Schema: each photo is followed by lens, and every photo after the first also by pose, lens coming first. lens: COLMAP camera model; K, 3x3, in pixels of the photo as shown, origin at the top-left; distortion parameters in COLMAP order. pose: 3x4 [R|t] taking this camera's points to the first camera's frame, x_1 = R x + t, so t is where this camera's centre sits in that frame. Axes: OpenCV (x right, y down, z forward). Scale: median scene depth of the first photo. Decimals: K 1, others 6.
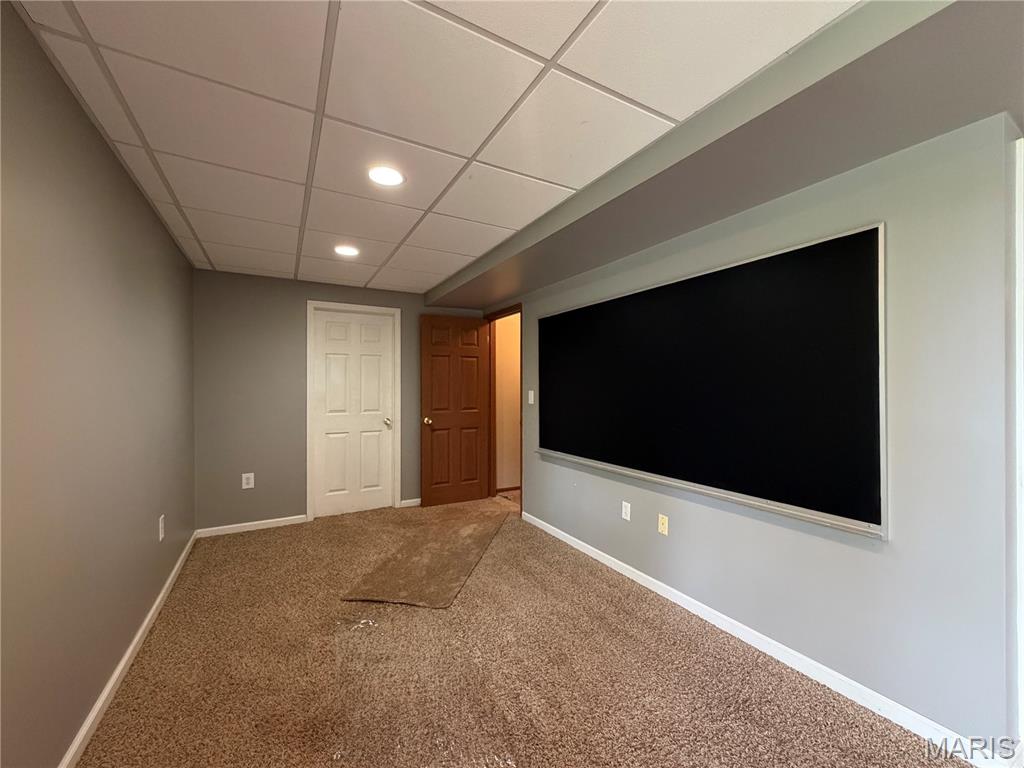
lens RADIAL K [[409.9, 0, 516.2], [0, 409.9, 387.5], [0, 0, 1]] dist [0.008886, -0.000387]
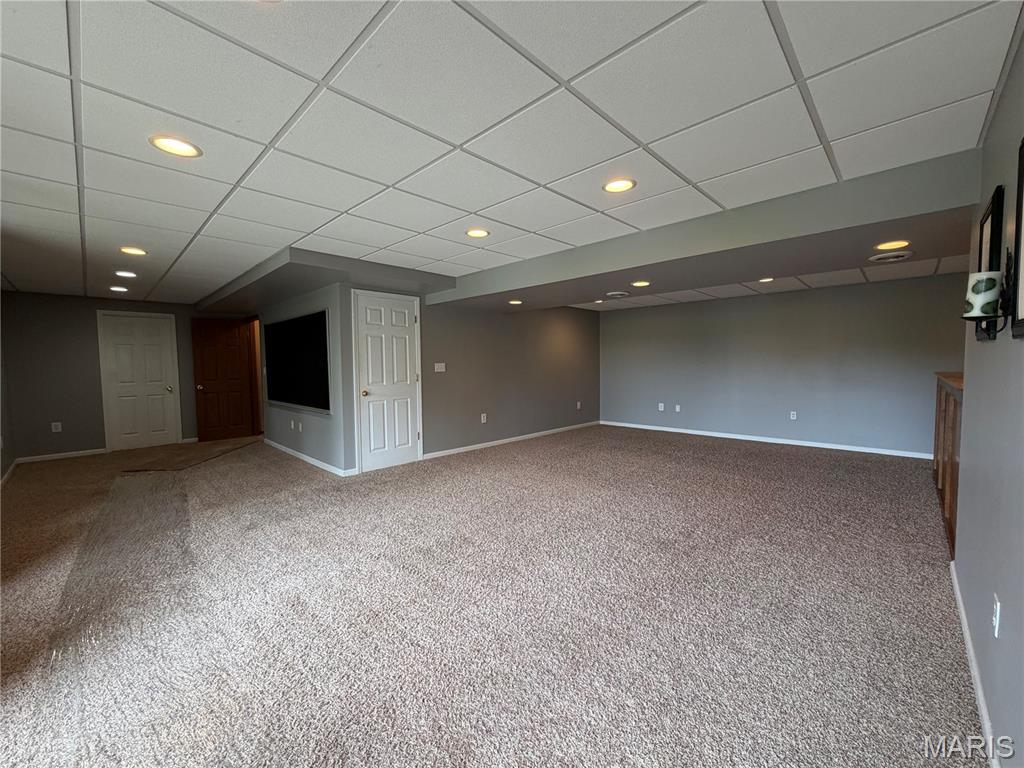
lens RADIAL K [[409.9, 0, 516.0], [0, 409.9, 389.3], [0, 0, 1]] dist [0.008886, -0.000387]
pose [[0.962494, -0.027406, 0.269917, 0.538532], [0.011652, 0.998143, 0.059798, 0.009450], [-0.271054, -0.054410, 0.961025, -0.865566]]
